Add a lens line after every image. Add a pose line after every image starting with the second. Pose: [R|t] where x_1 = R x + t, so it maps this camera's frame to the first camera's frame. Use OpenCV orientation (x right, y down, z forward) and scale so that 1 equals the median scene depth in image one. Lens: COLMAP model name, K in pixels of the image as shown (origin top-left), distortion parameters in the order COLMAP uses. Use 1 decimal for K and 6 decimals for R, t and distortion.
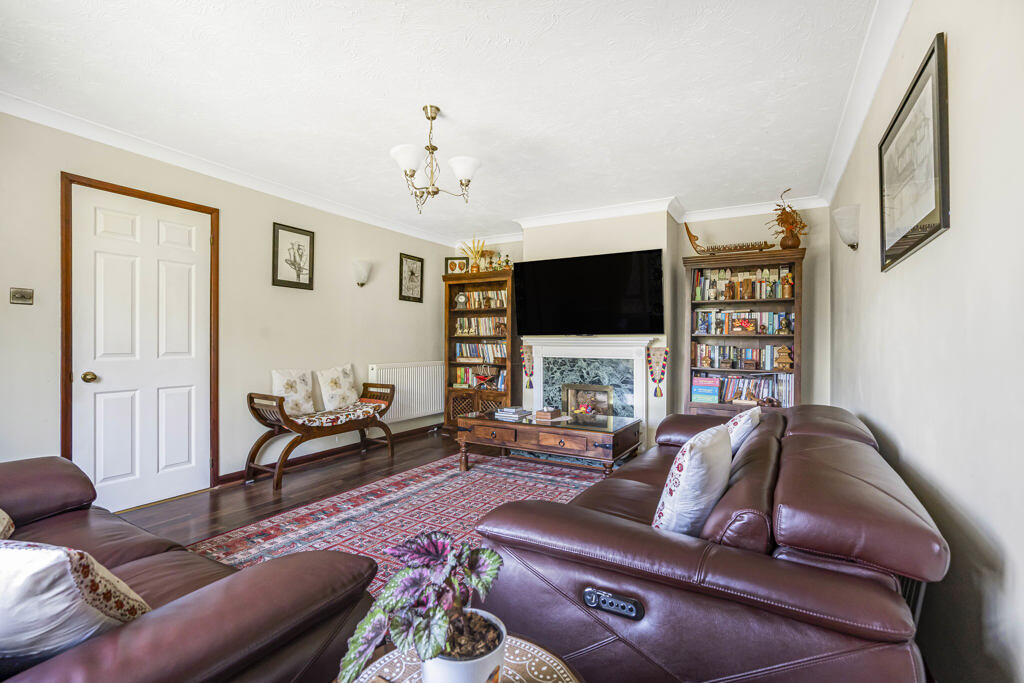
lens RADIAL K [[466.8, 0, 515.0], [0, 466.8, 344.0], [0, 0, 1]] dist [-0.003819, -0.000151]
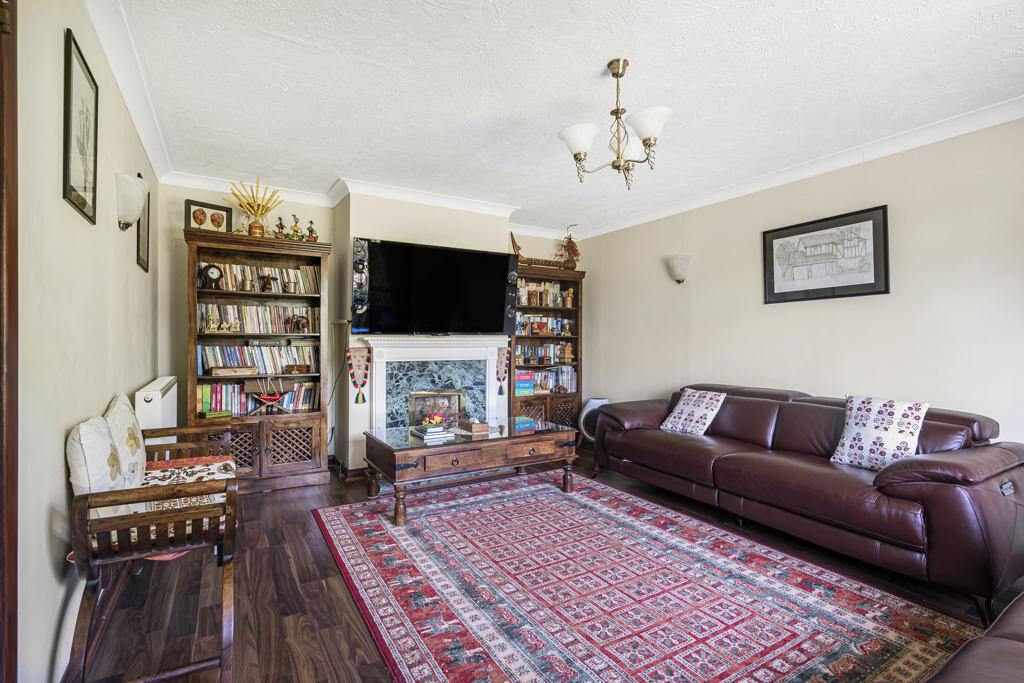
lens RADIAL K [[478.2, 0, 513.0], [0, 478.2, 343.6], [0, 0, 1]] dist [-0.003341, -0.000214]
pose [[0.490613, -0.010049, 0.871320, -0.649085], [0.004478, 0.999949, 0.009011, -0.011227], [-0.871366, -0.000519, 0.490633, 0.482634]]
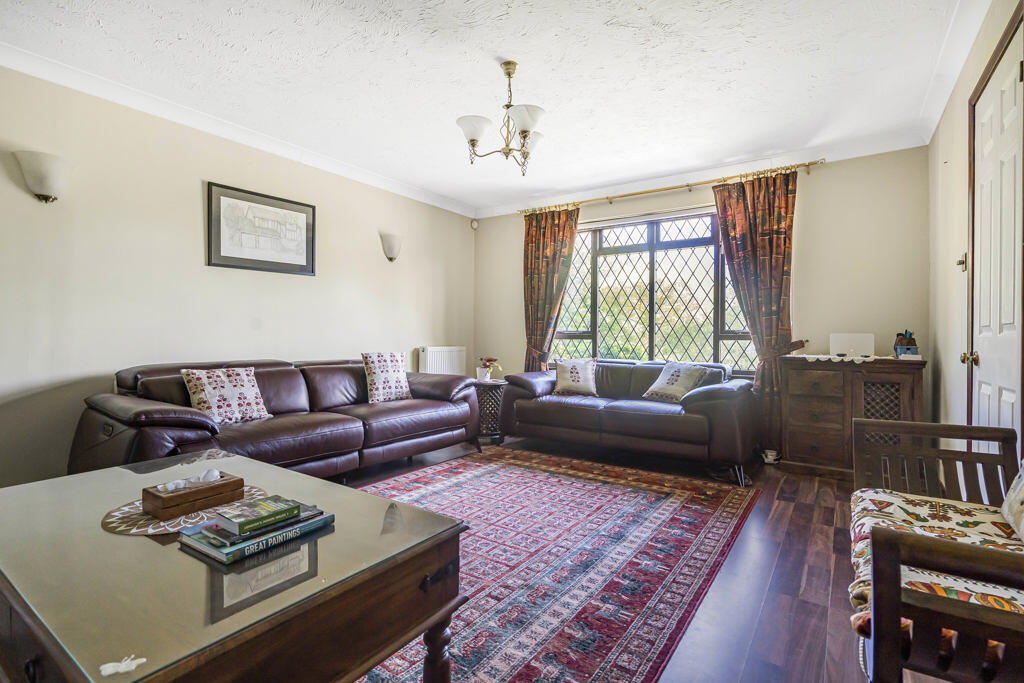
lens RADIAL K [[489.8, 0, 509.9], [0, 489.8, 336.3], [0, 0, 1]] dist [-0.000685, -0.000057]
pose [[-0.996186, -0.013491, 0.086211, -0.177062], [-0.012909, 0.999890, 0.007305, 0.029055], [-0.086300, 0.006164, -0.996250, 1.290464]]
